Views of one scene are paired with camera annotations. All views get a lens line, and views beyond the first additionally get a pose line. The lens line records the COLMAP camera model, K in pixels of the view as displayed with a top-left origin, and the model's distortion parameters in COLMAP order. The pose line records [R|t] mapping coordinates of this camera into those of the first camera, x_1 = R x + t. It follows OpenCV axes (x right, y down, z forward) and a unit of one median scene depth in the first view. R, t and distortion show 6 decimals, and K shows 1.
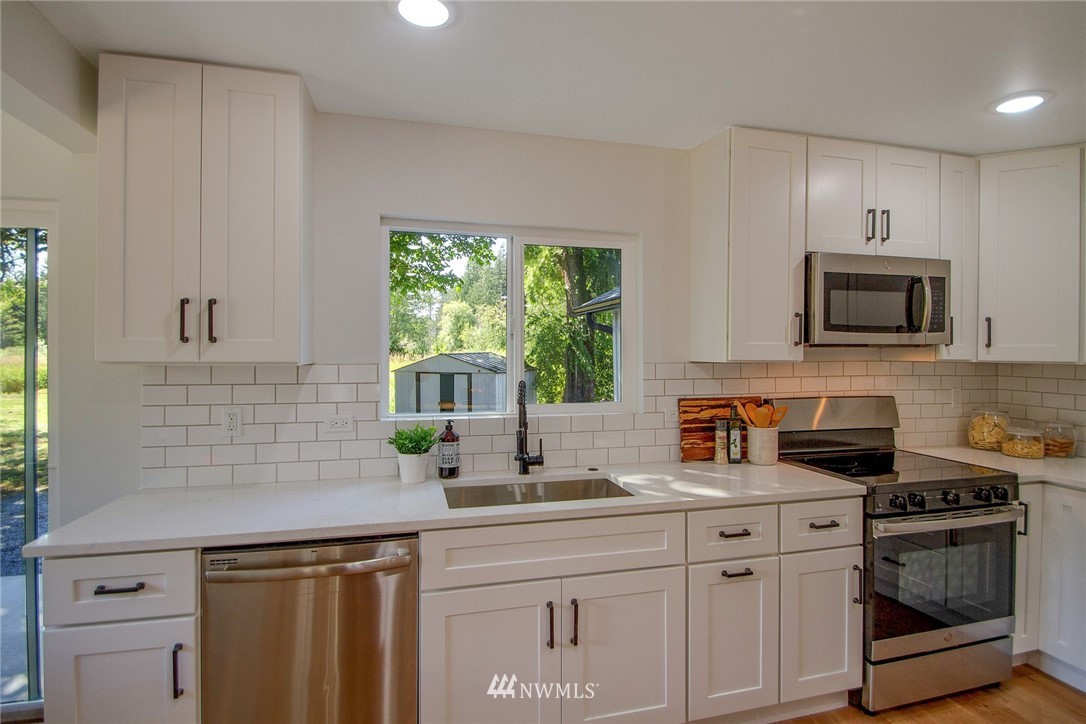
lens RADIAL K [[525.5, 0, 540.6], [0, 525.5, 352.1], [0, 0, 1]] dist [0.007277, -0.012783]
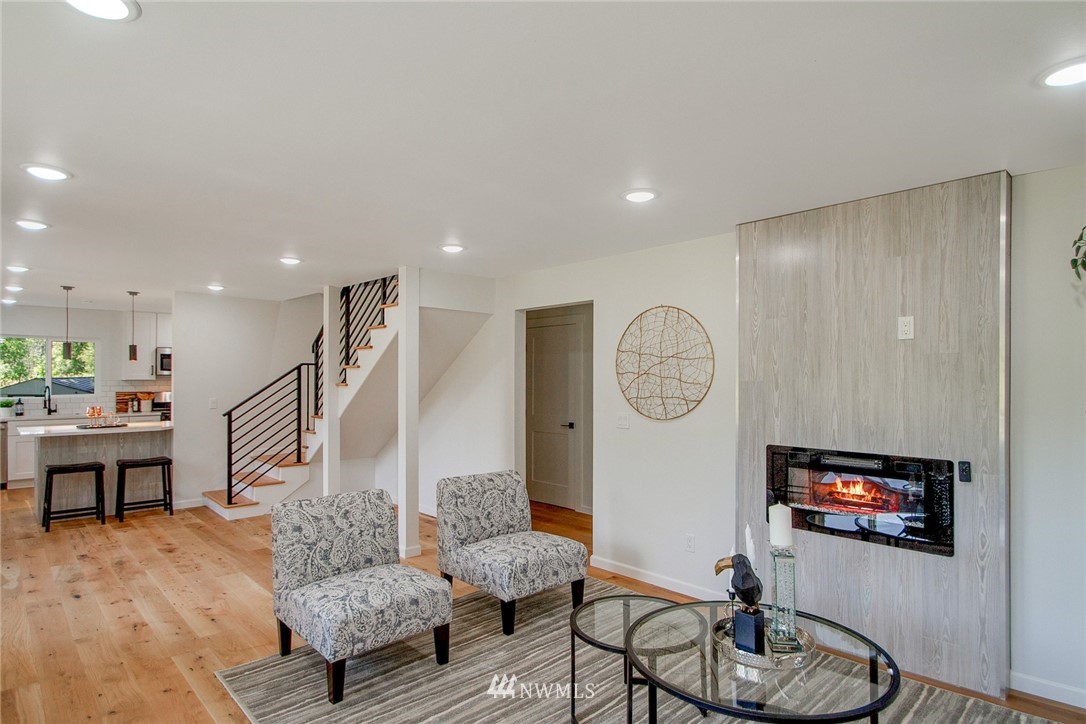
lens RADIAL K [[559.2, 0, 536.0], [0, 559.2, 379.0], [0, 0, 1]] dist [-0.015017, -0.009712]
pose [[0.861365, -0.006137, 0.507949, 0.866398], [0.002991, 0.999971, 0.007011, -0.005794], [-0.507977, -0.004520, 0.861359, -3.569197]]
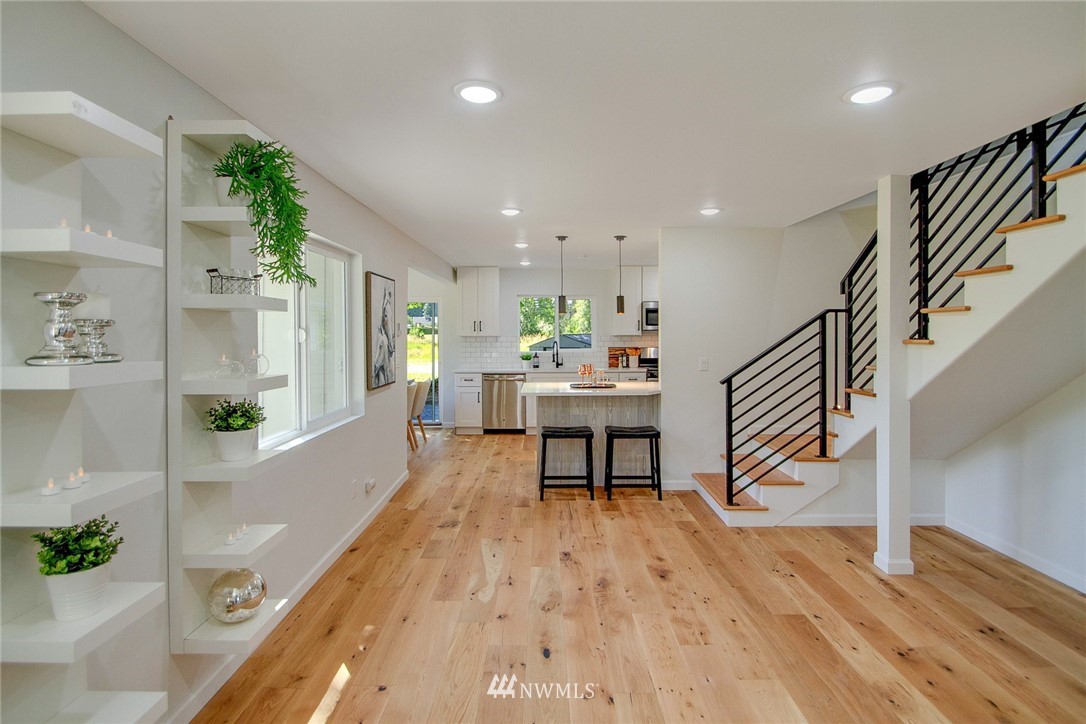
lens RADIAL K [[525.5, 0, 549.9], [0, 525.5, 310.8], [0, 0, 1]] dist [0.007277, -0.012783]
pose [[0.971498, -0.017943, -0.236368, 0.783869], [0.007801, 0.999011, -0.043776, 0.004464], [0.236920, 0.040684, 0.970677, -2.509831]]
